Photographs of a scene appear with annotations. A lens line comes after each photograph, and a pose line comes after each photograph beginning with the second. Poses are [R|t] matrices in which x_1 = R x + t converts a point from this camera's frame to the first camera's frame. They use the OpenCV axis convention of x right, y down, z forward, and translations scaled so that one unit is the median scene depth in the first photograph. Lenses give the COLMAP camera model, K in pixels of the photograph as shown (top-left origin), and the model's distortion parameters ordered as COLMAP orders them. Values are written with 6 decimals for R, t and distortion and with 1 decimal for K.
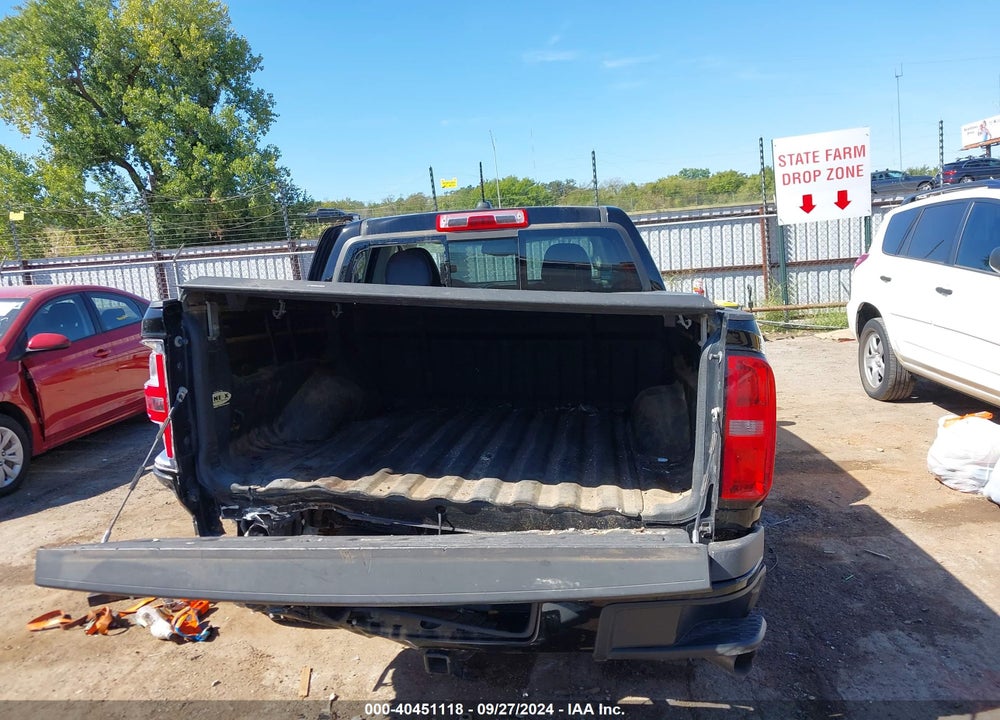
lens RADIAL K [[787.1, 0, 500.5], [0, 787.1, 370.8], [0, 0, 1]] dist [0.008962, -0.004639]
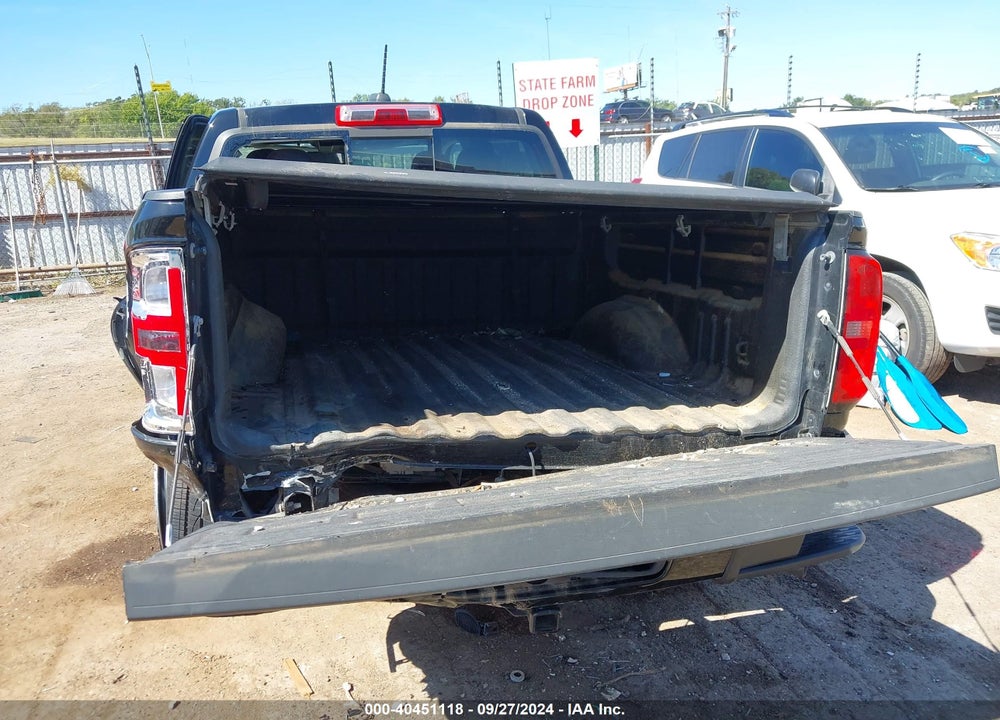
lens RADIAL K [[798.5, 0, 501.3], [0, 798.5, 366.9], [0, 0, 1]] dist [0.015848, -0.000063]
pose [[0.917952, -0.066212, 0.391128, -0.092851], [0.035140, 0.995668, 0.086079, 0.003367], [-0.395133, -0.065272, 0.916302, 0.049371]]
